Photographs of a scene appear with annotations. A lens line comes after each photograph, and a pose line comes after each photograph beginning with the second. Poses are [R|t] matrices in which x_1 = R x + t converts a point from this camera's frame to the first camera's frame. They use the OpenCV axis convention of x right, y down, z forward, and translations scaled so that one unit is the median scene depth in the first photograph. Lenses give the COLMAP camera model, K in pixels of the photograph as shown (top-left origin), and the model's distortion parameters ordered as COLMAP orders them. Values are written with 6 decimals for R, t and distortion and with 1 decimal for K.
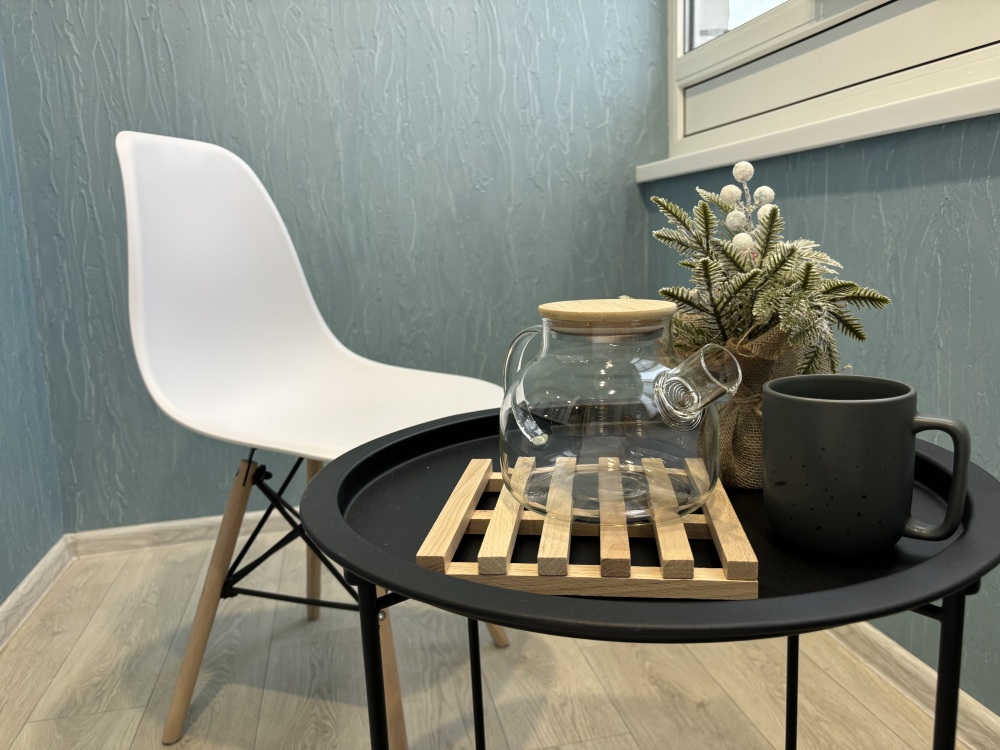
lens RADIAL K [[762.2, 0, 503.0], [0, 762.2, 379.0], [0, 0, 1]] dist [0.068292, -0.120368]
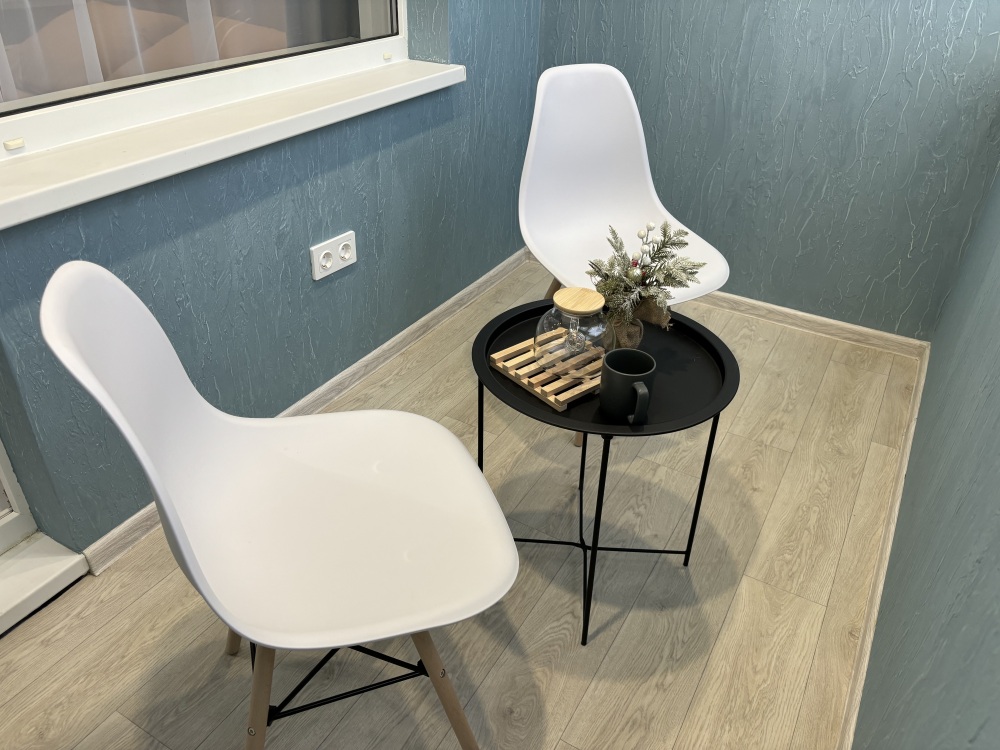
lens RADIAL K [[762.2, 0, 503.0], [0, 762.2, 379.0], [0, 0, 1]] dist [0.068292, -0.120368]
pose [[0.738535, 0.416339, -0.530308, 0.403834], [-0.179959, 0.879750, 0.440062, -0.266912], [0.649754, -0.229567, 0.724651, -0.321489]]
